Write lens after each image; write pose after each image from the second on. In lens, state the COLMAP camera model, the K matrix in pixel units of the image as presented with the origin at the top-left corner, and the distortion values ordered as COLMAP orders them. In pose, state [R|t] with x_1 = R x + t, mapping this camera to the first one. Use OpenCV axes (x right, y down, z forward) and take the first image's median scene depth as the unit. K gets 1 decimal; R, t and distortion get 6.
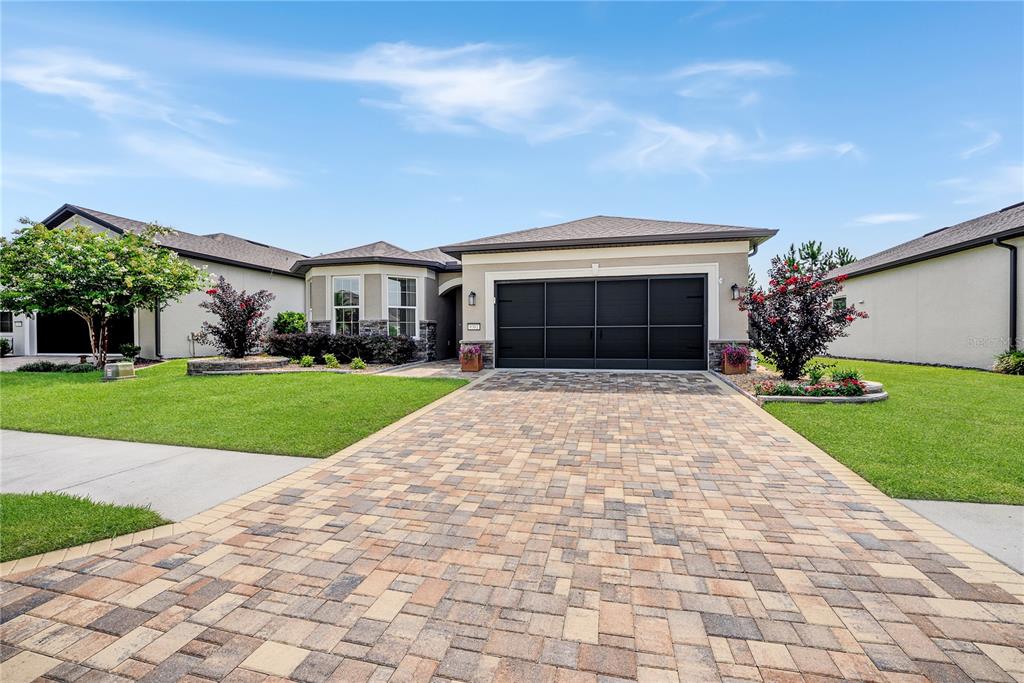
lens RADIAL K [[421.5, 0, 512.3], [0, 421.5, 340.0], [0, 0, 1]] dist [-0.016892, 0.001766]
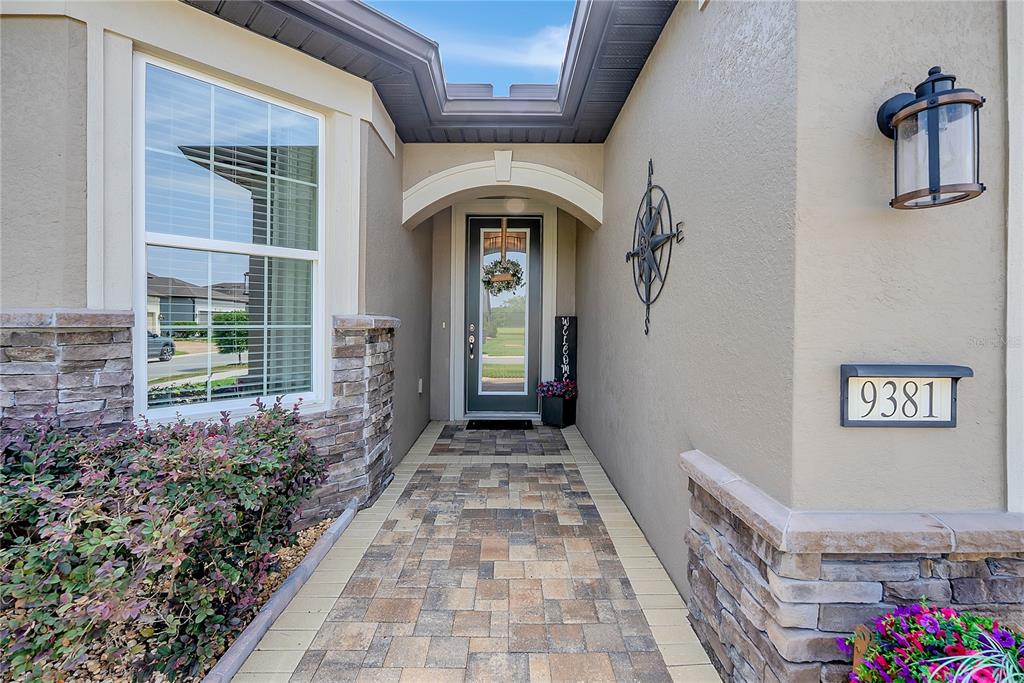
lens RADIAL K [[421.5, 0, 507.7], [0, 421.5, 324.0], [0, 0, 1]] dist [-0.016892, 0.001766]
pose [[0.972943, 0.009250, 0.230861, -0.183423], [-0.007008, 0.999920, -0.010530, -0.041479], [-0.230940, 0.008627, 0.972930, 0.773304]]
